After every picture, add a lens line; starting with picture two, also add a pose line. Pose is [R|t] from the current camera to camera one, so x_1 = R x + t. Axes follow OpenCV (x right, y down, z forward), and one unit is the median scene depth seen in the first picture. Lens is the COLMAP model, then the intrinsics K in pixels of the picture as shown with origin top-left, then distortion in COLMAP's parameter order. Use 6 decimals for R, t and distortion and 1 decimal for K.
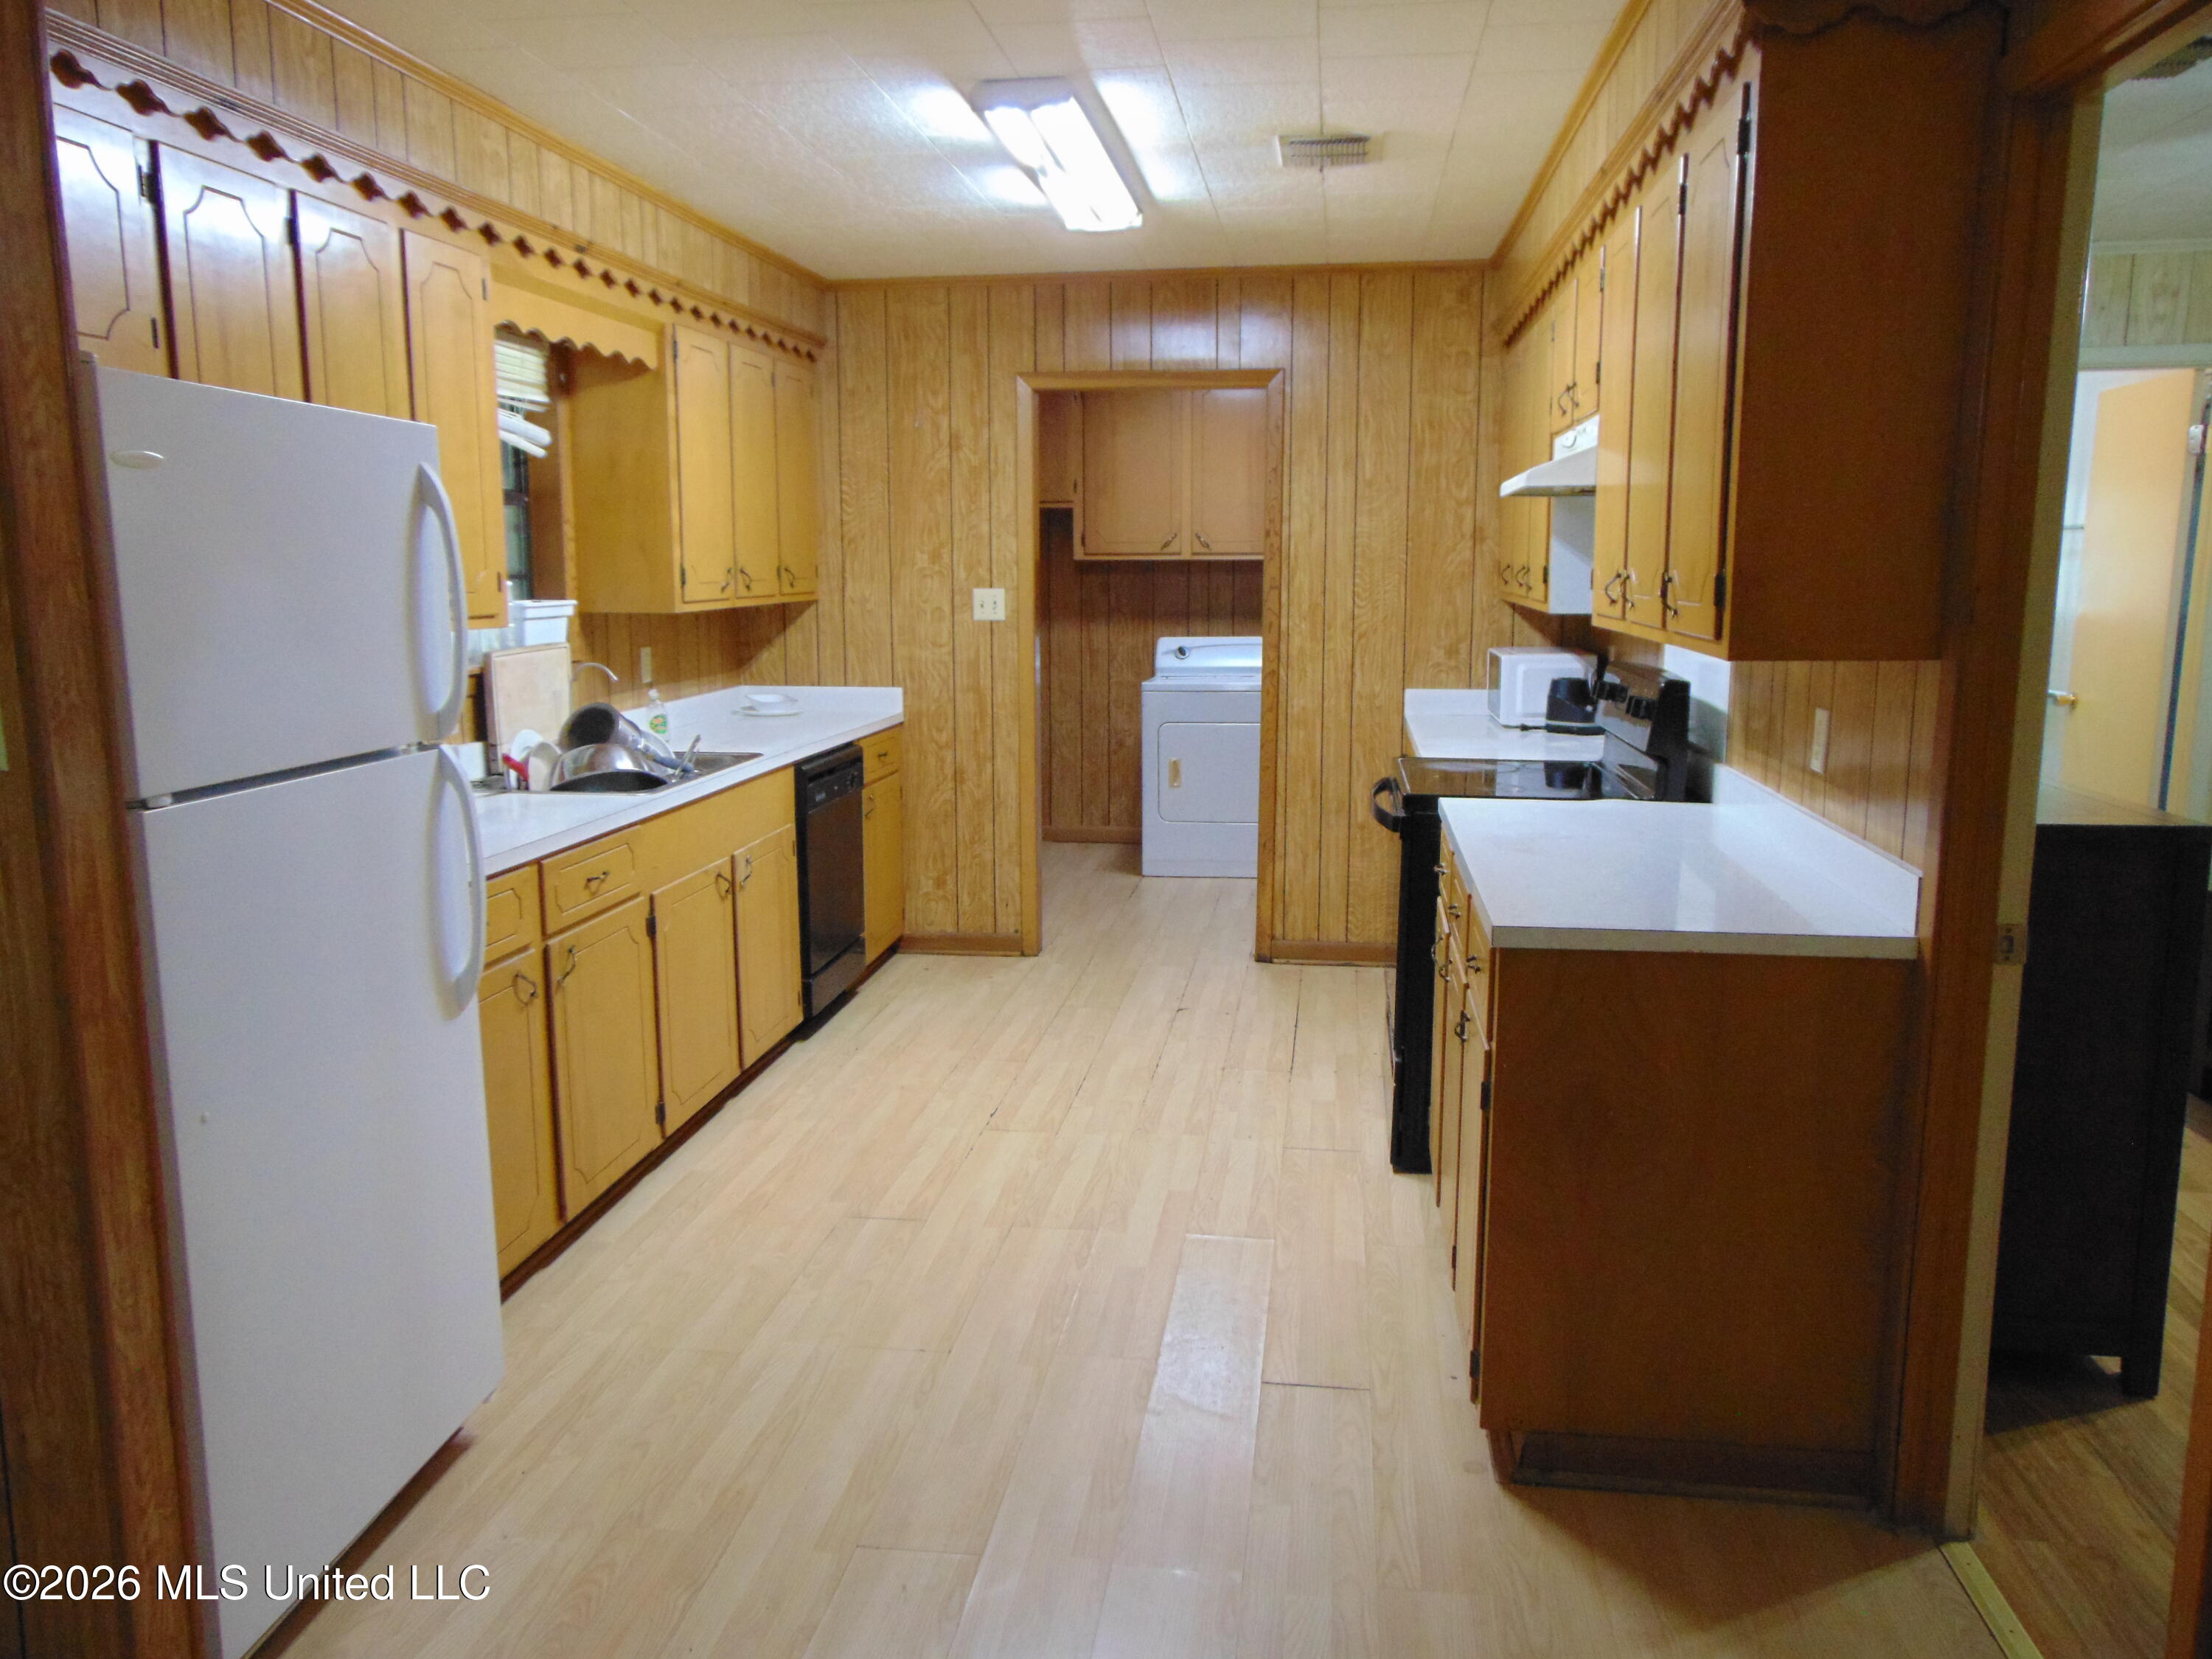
lens RADIAL K [[1645.5, 0, 1105.0], [0, 1645.5, 829.8], [0, 0, 1]] dist [-0.027965, 0.063012]
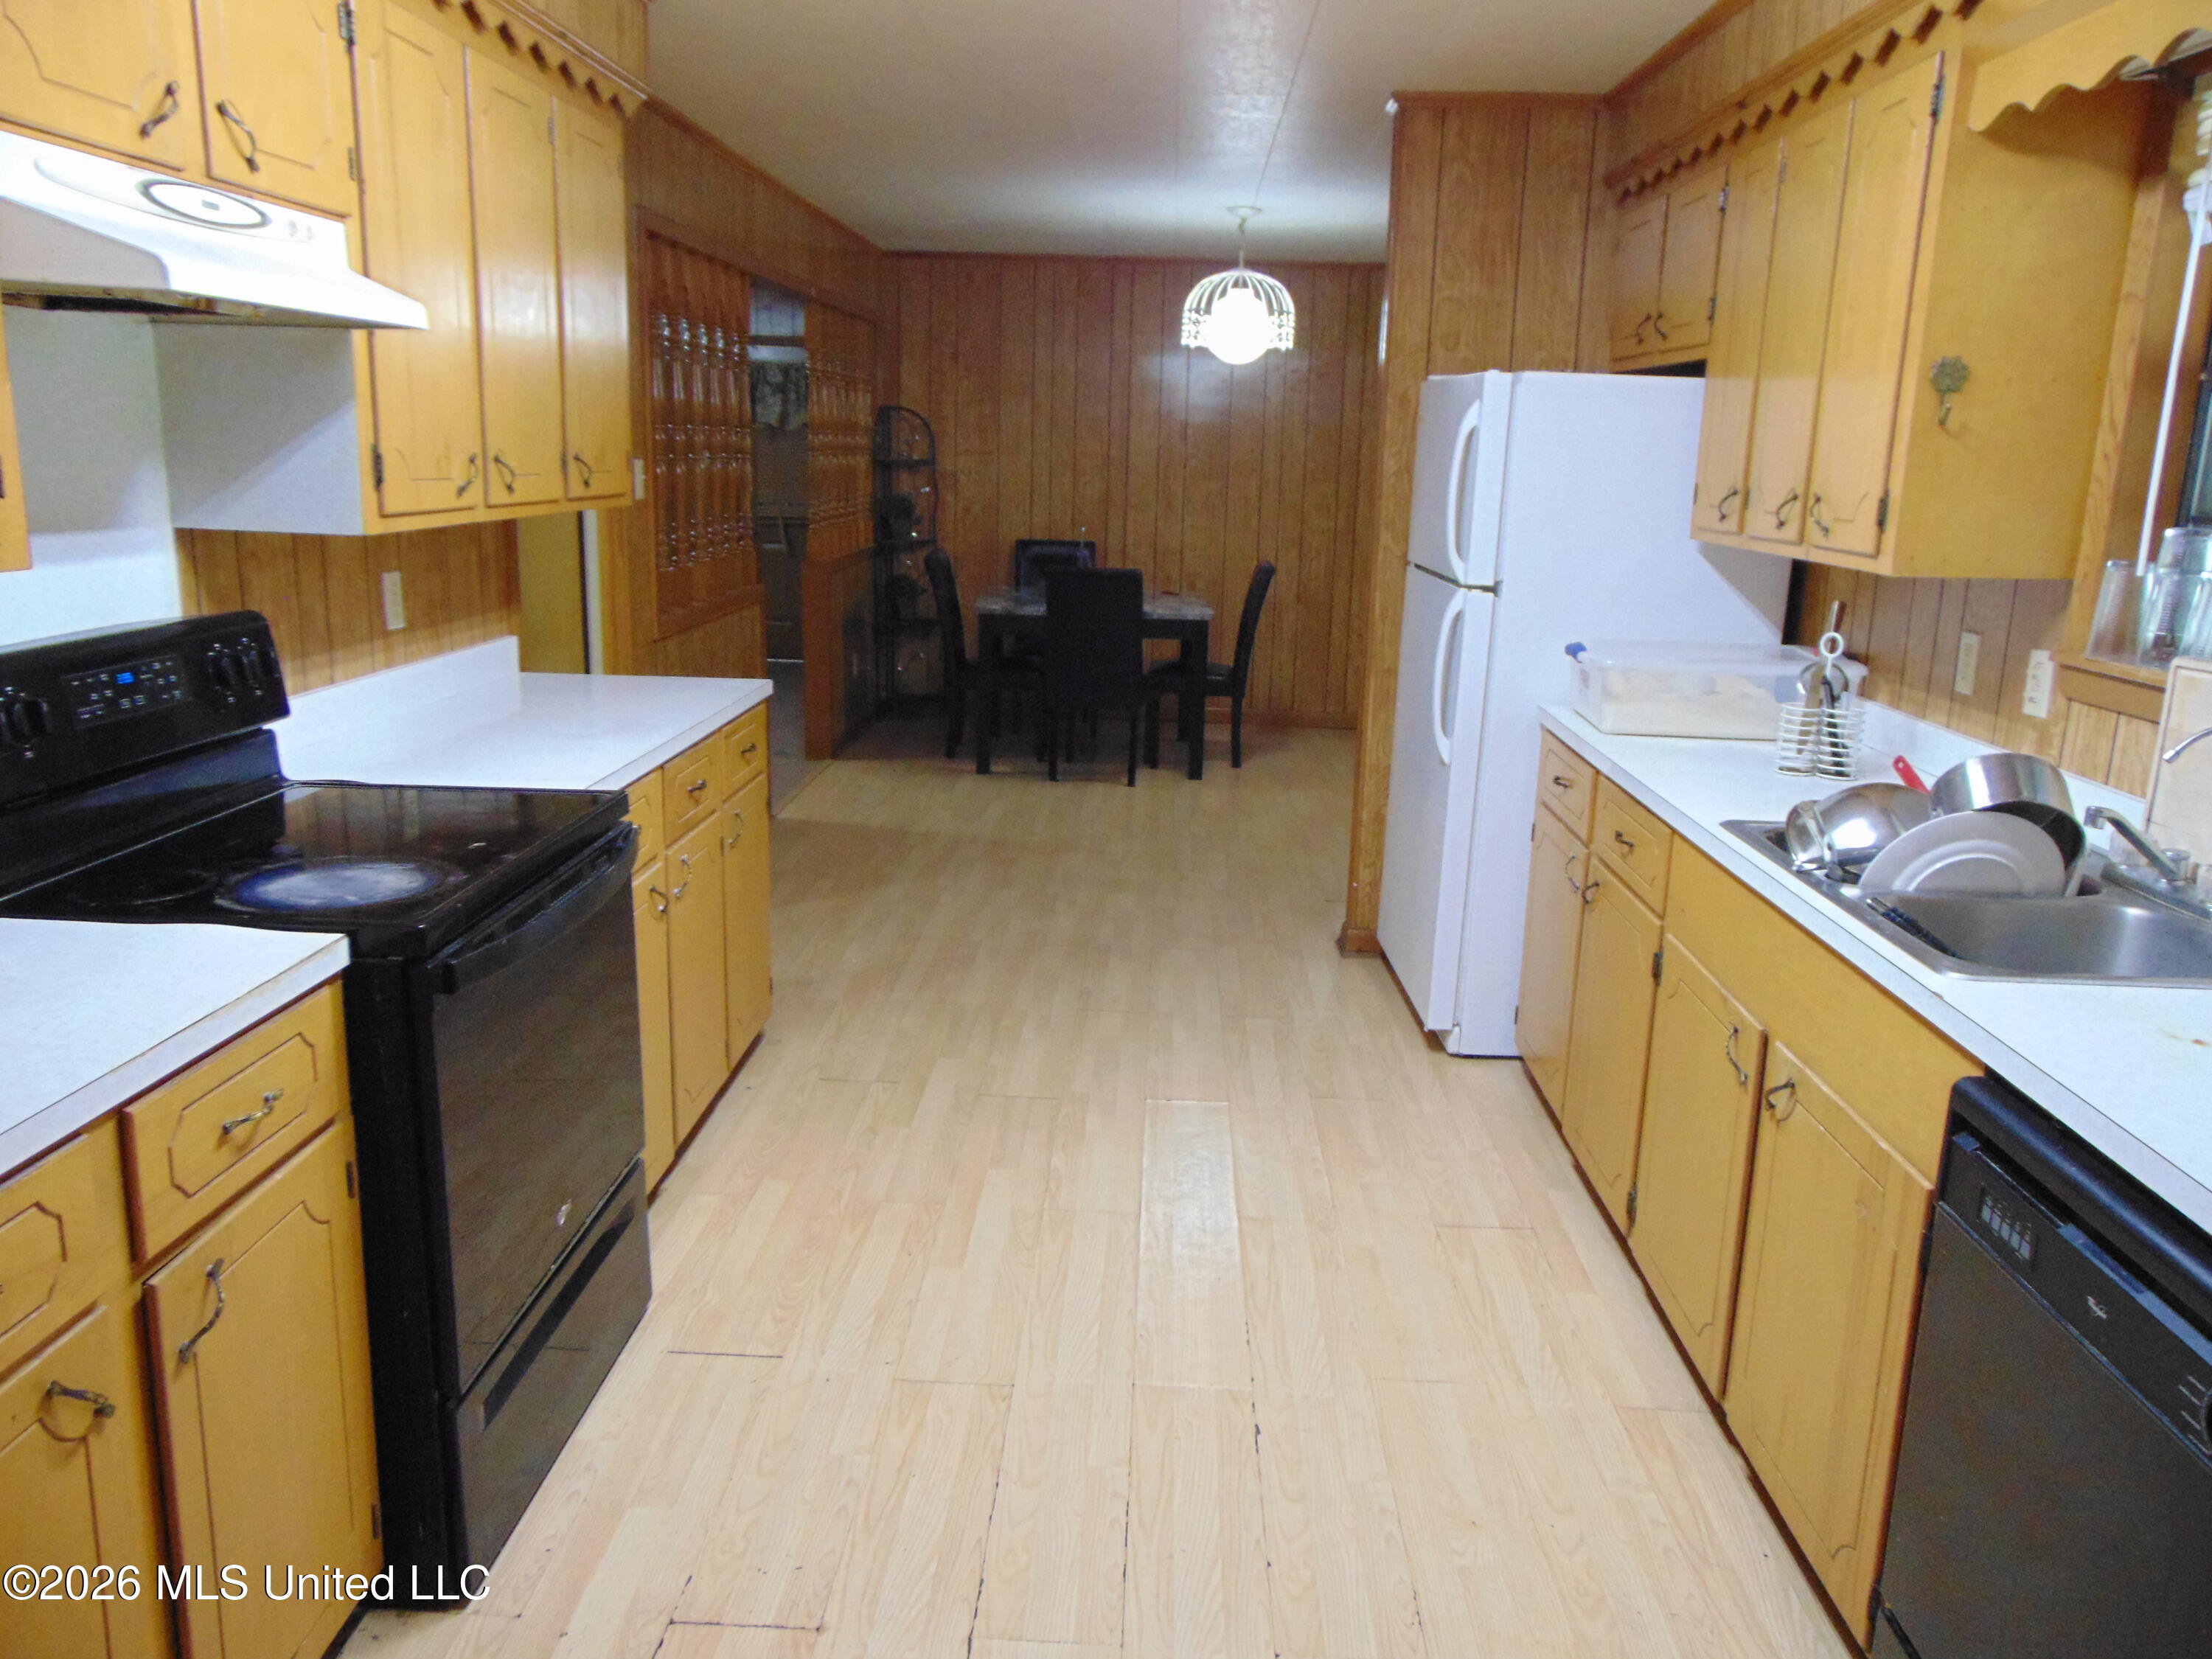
lens RADIAL K [[1645.5, 0, 1100.8], [0, 1645.5, 823.1], [0, 0, 1]] dist [-0.027965, 0.063012]
pose [[-0.995005, -0.003923, -0.099749, 0.039925], [-0.041628, 0.924507, 0.378886, -0.213544], [0.090732, 0.381146, -0.920052, 1.268557]]
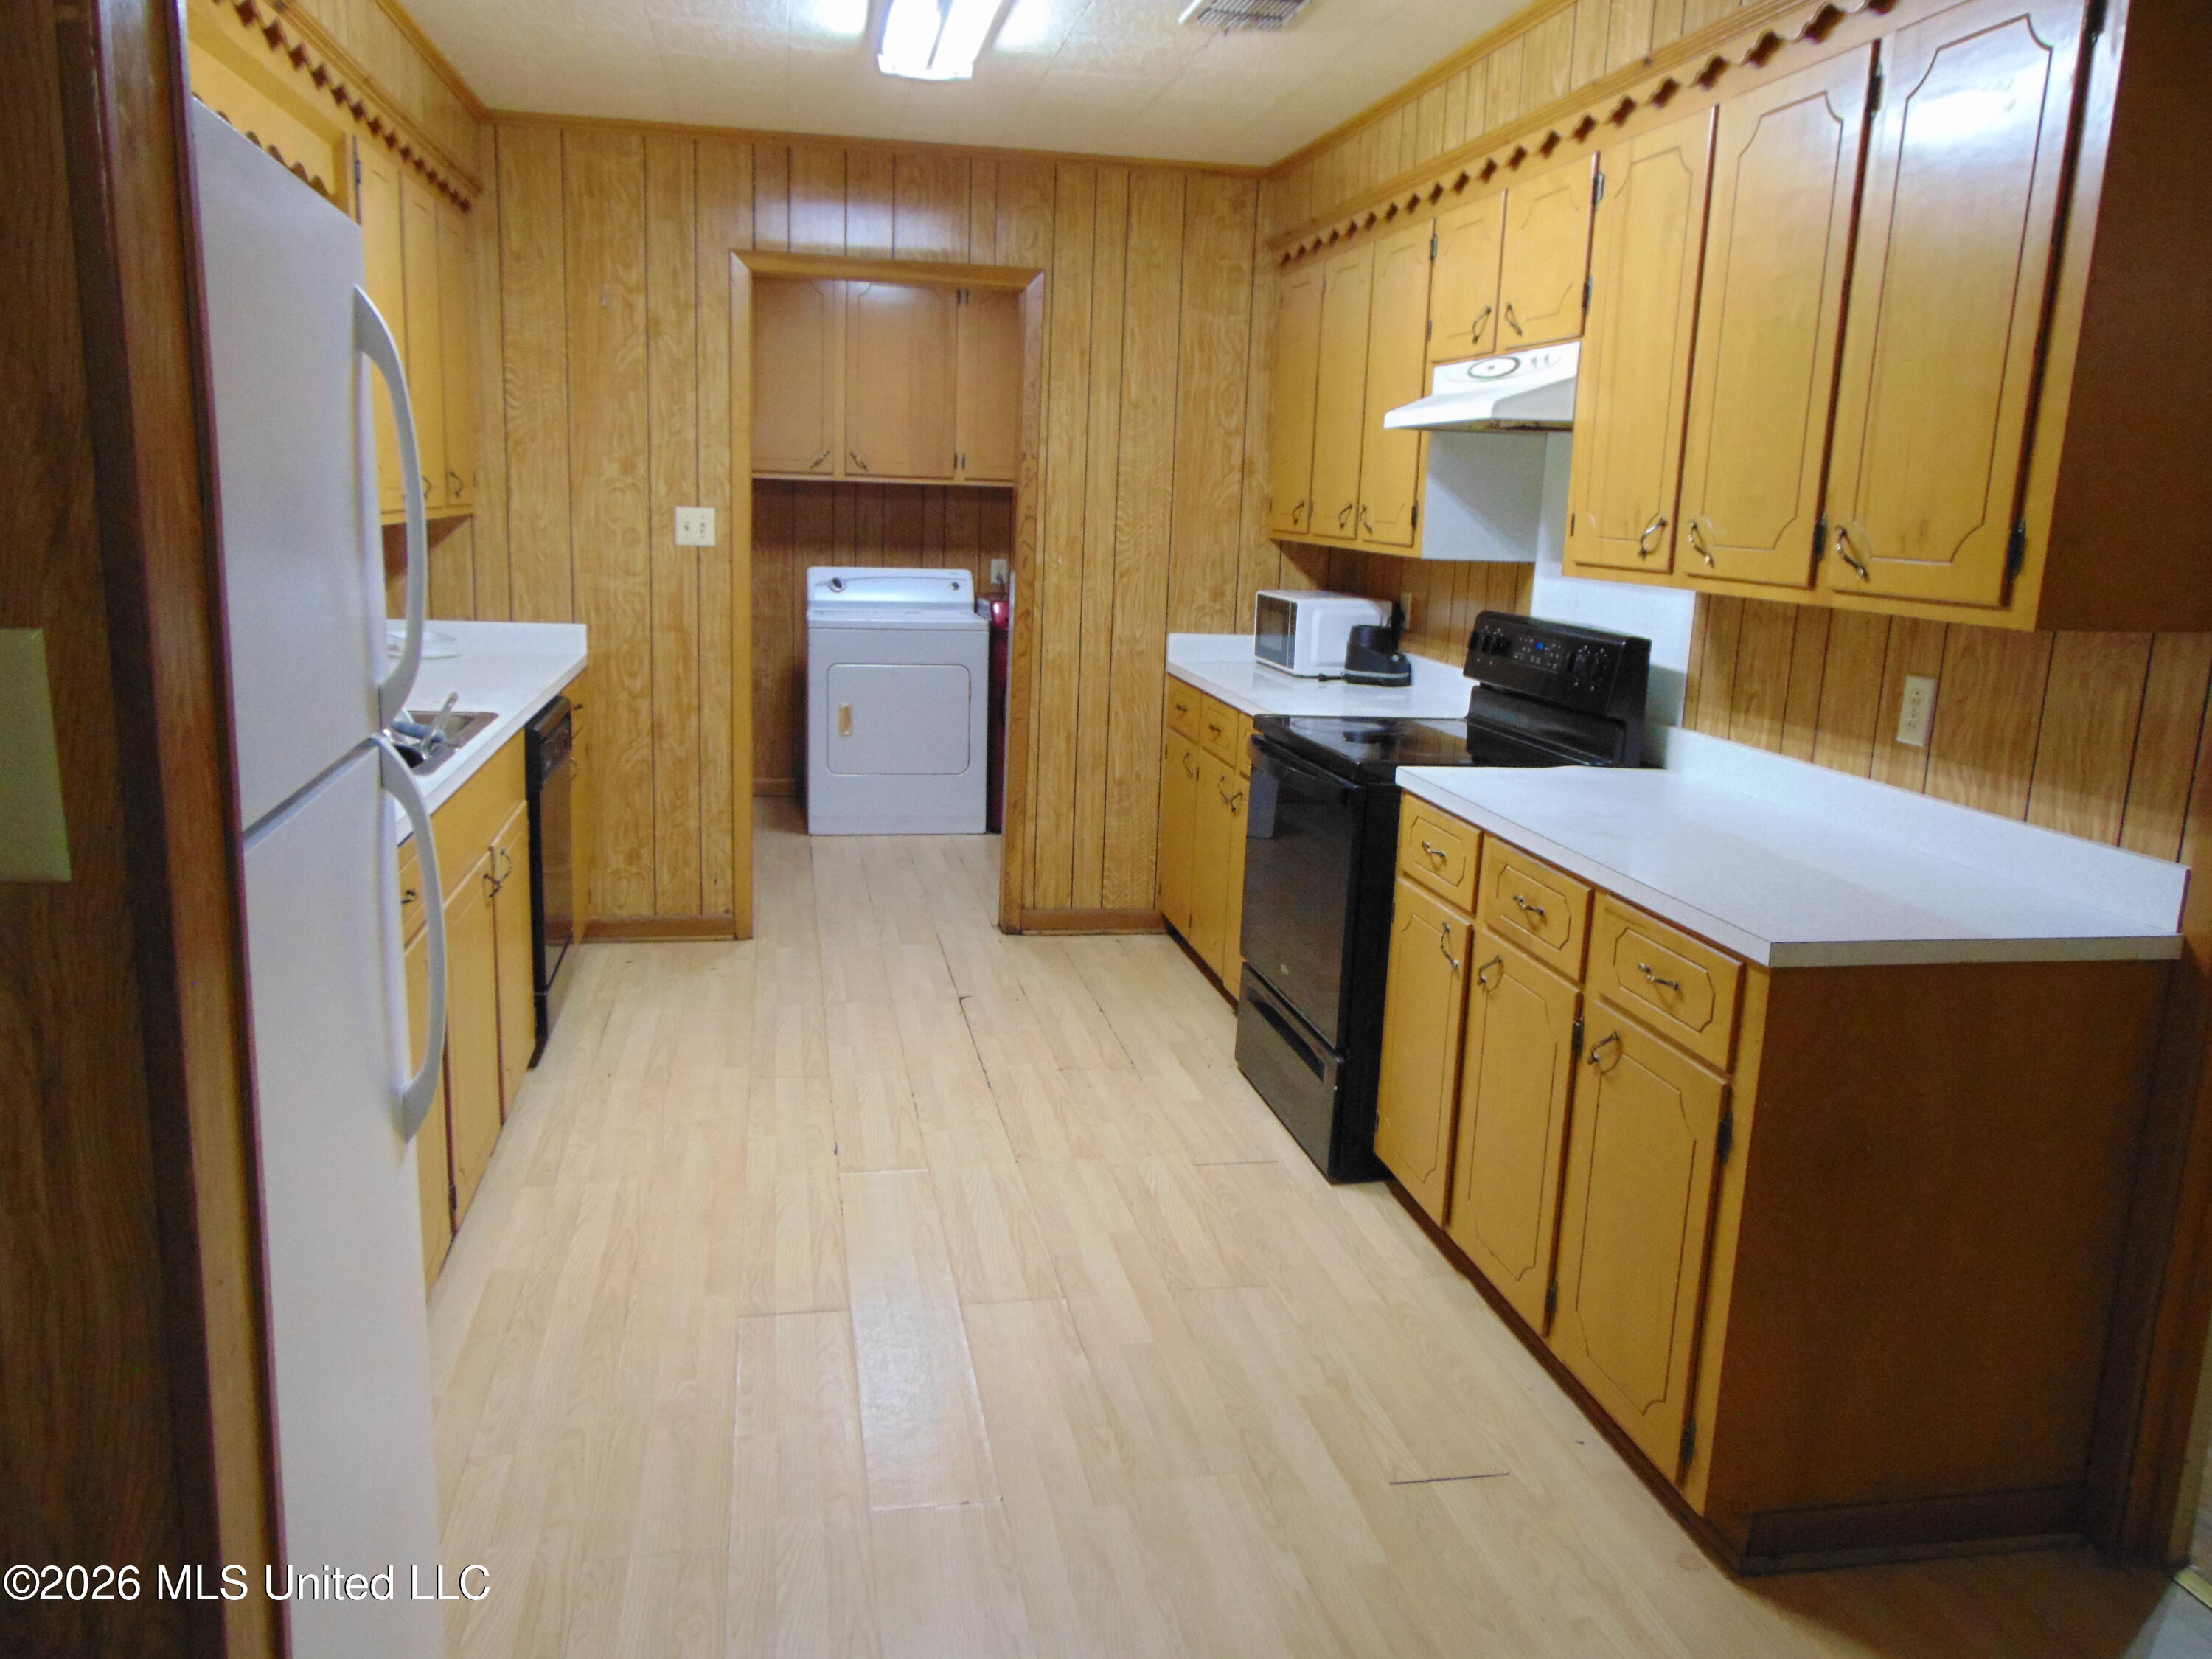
lens RADIAL K [[1645.5, 0, 1101.9], [0, 1645.5, 828.8], [0, 0, 1]] dist [-0.027965, 0.063012]
pose [[0.945371, -0.027487, 0.324835, -0.180374], [0.013364, 0.998869, 0.045632, -0.021847], [-0.325722, -0.038798, 0.944669, 0.160097]]
